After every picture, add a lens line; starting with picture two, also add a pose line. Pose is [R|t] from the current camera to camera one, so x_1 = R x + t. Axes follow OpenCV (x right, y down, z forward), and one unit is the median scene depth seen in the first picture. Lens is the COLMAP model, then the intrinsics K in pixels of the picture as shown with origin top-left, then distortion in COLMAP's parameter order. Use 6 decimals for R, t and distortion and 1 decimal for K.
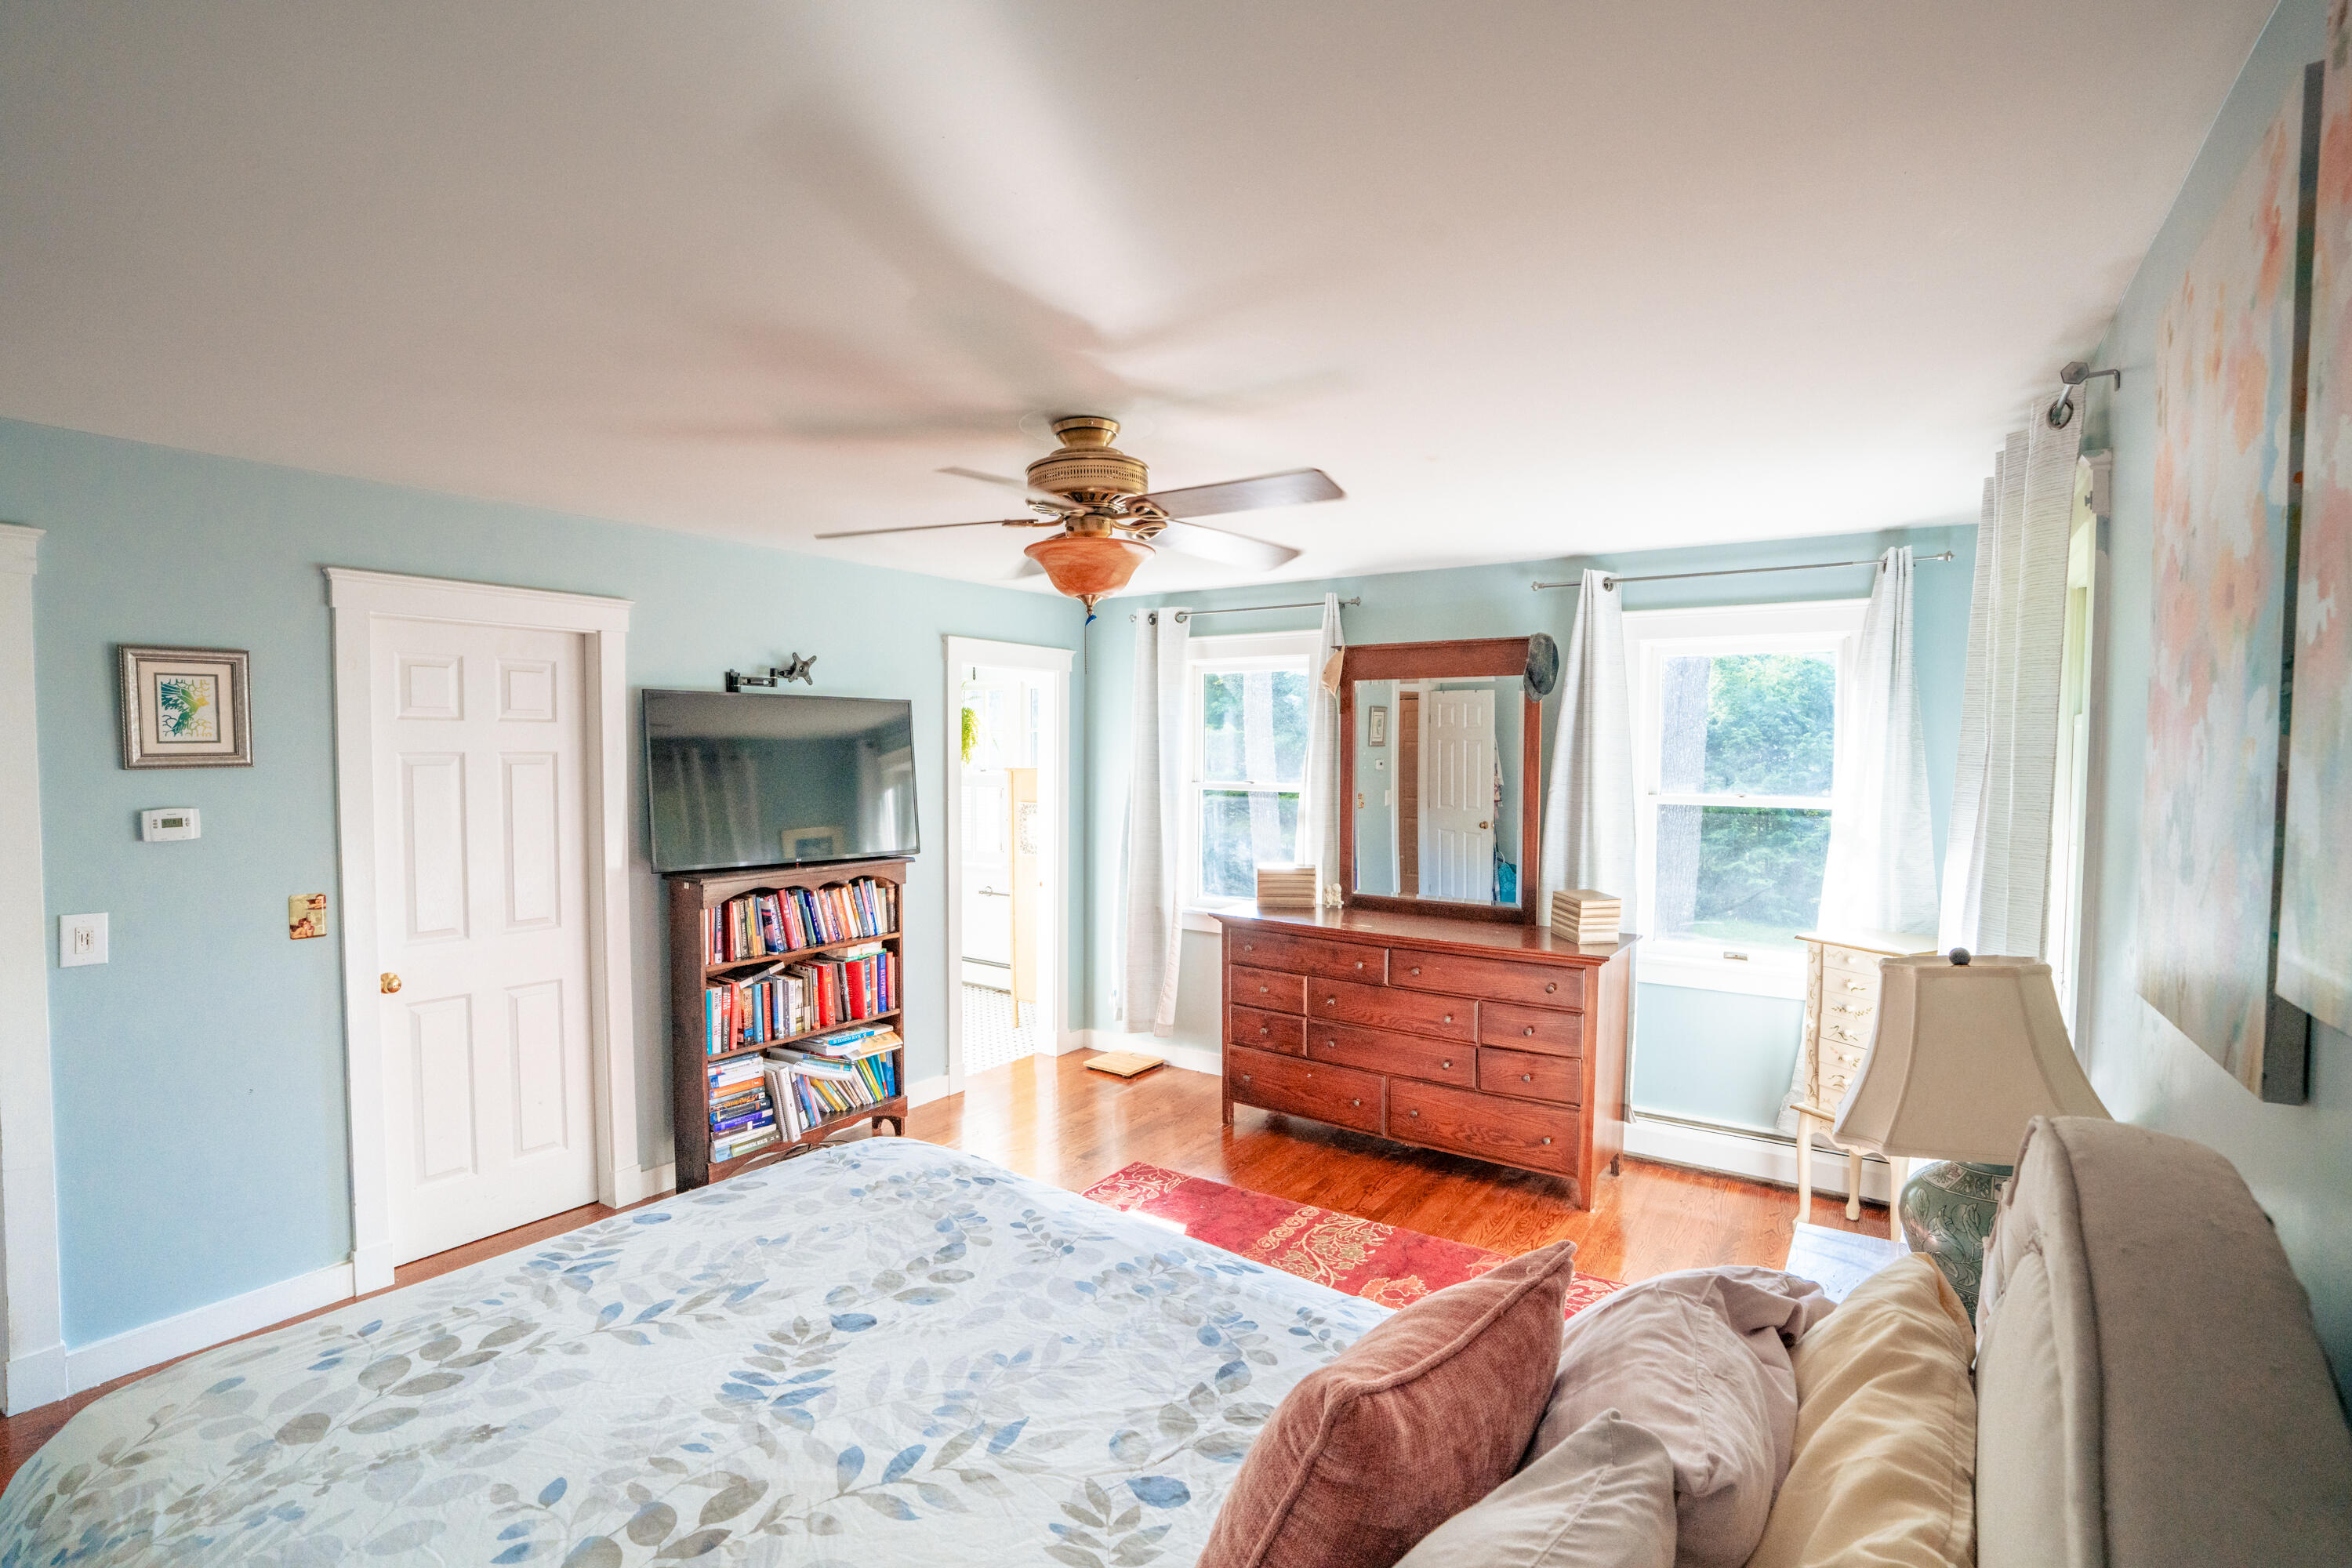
lens RADIAL K [[1126.4, 0, 1176.0], [0, 1126.4, 784.0], [0, 0, 1]] dist [-0.076532, 0.022818]
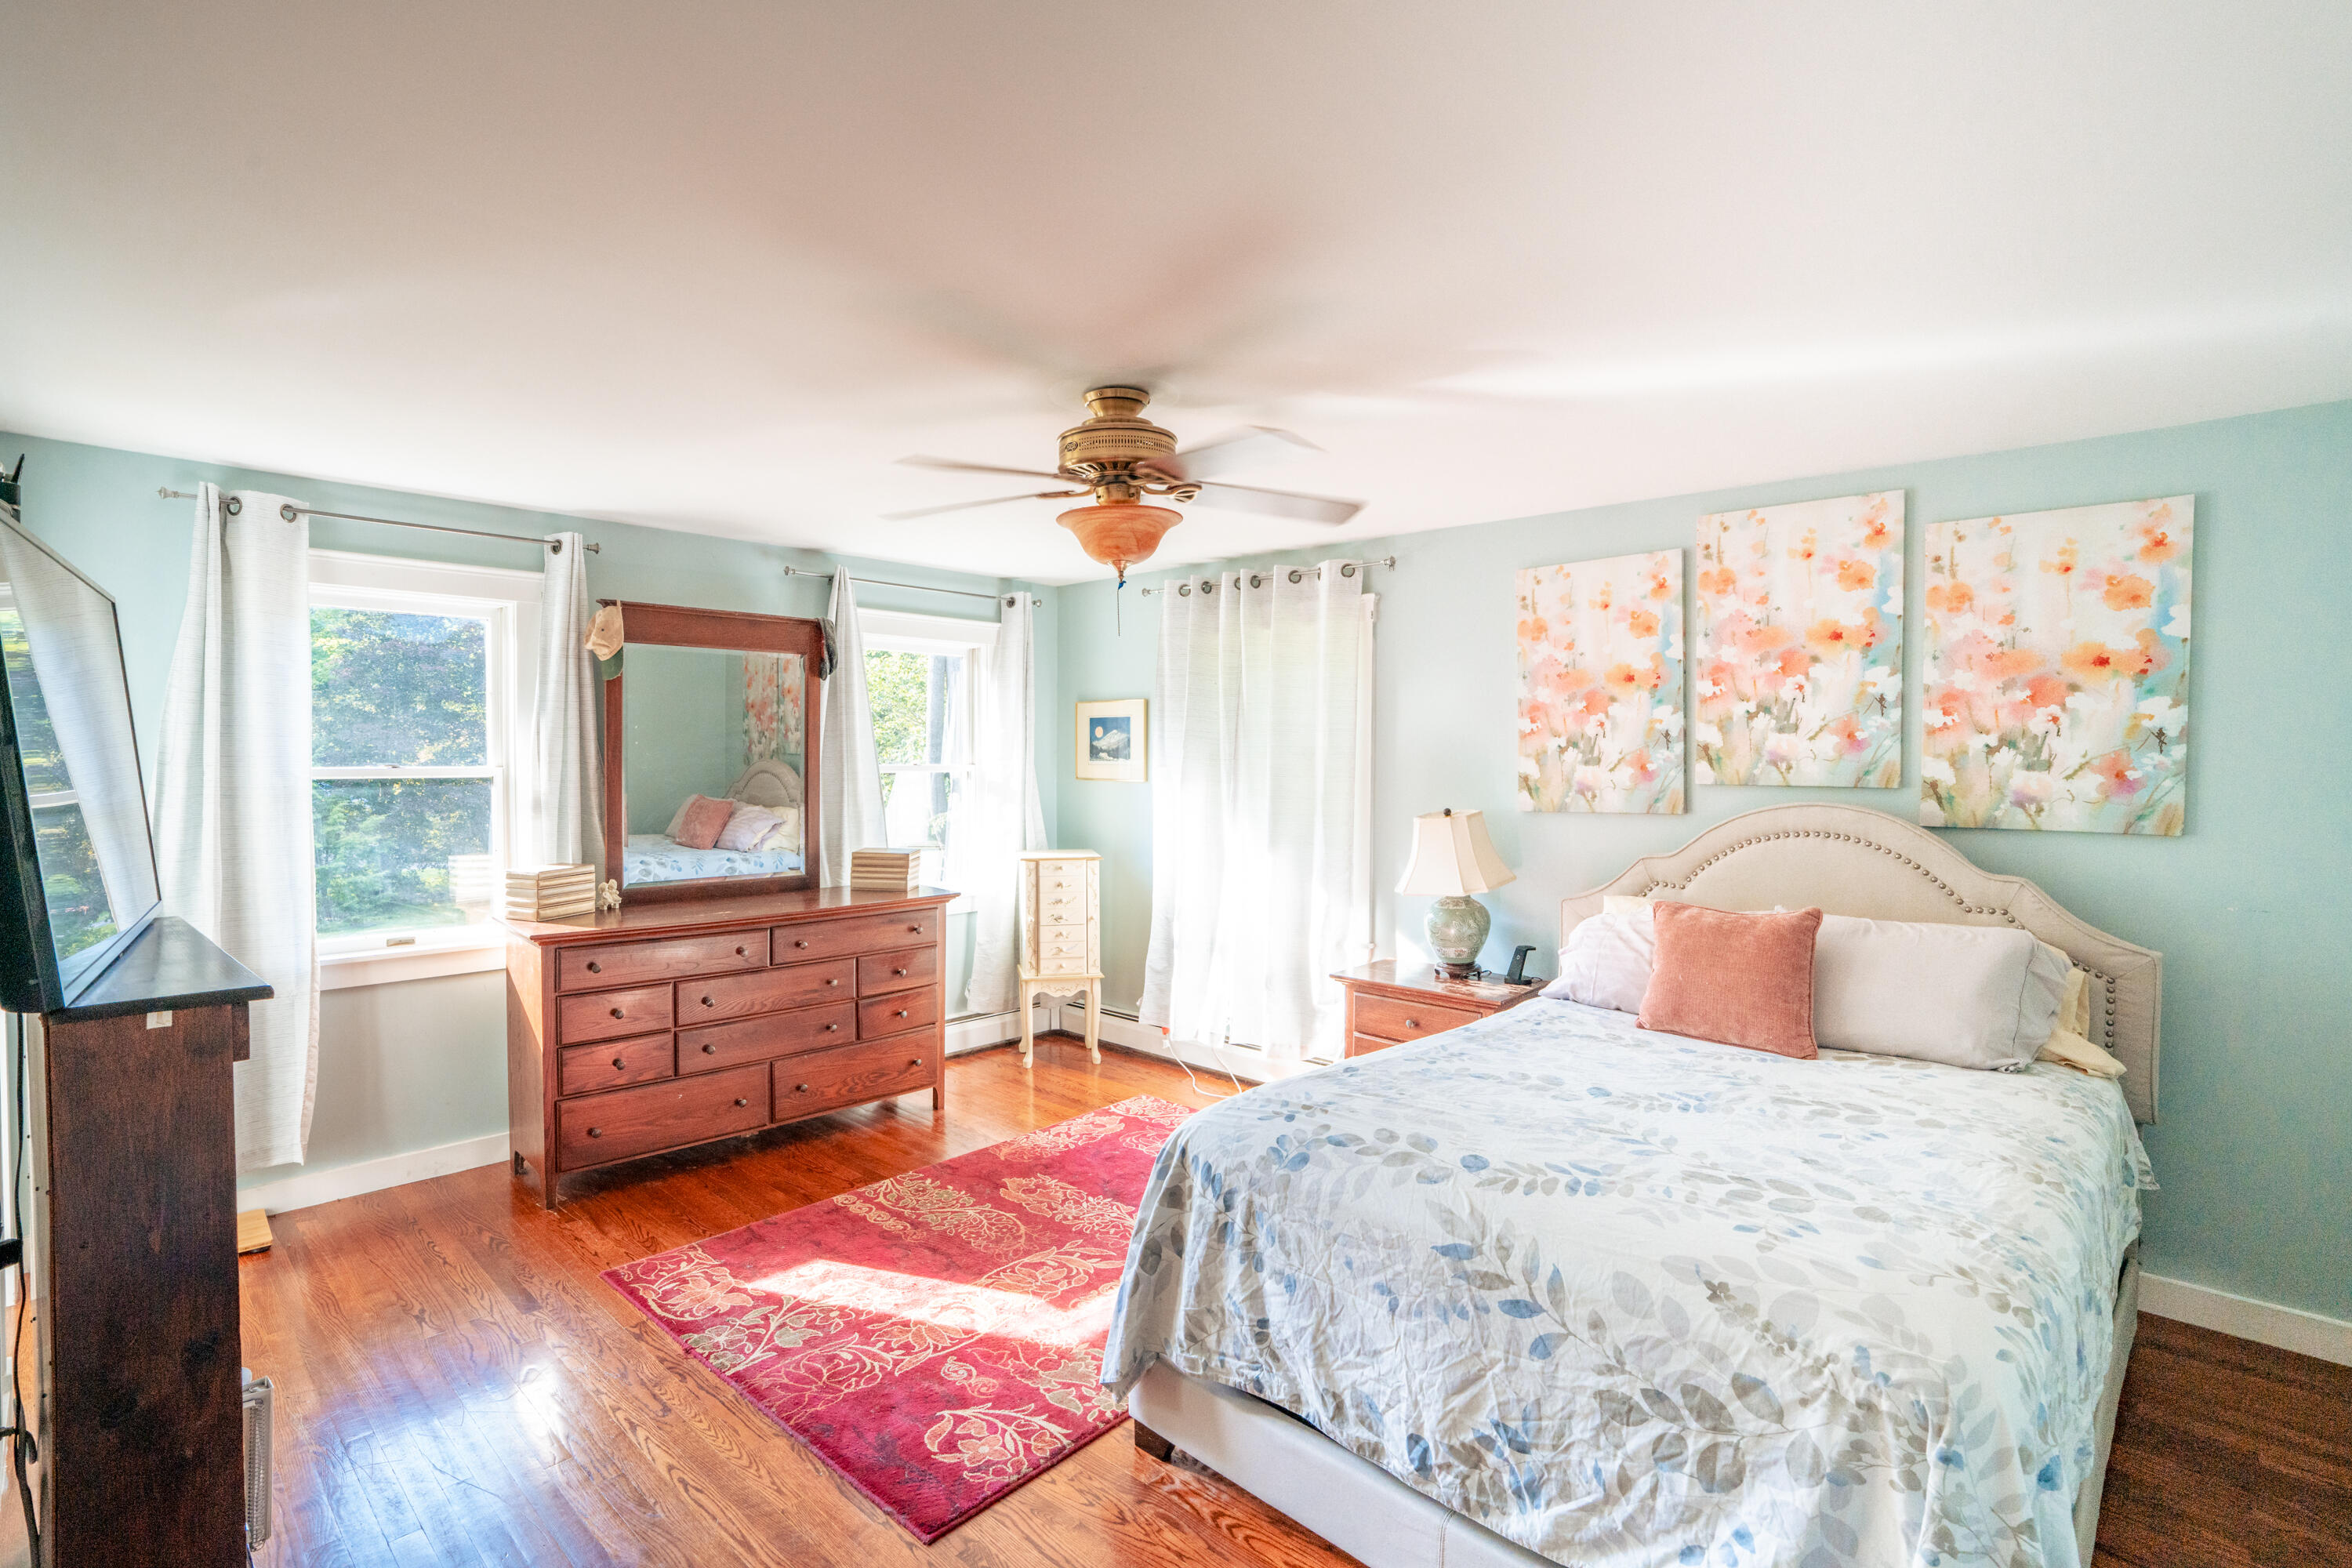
lens RADIAL K [[1126.4, 0, 1176.0], [0, 1126.4, 784.0], [0, 0, 1]] dist [-0.076532, 0.022818]
pose [[0.106748, -0.031017, 0.993802, -0.822166], [0.027767, 0.999216, 0.028203, 0.006484], [-0.993898, 0.024584, 0.107525, 0.627954]]
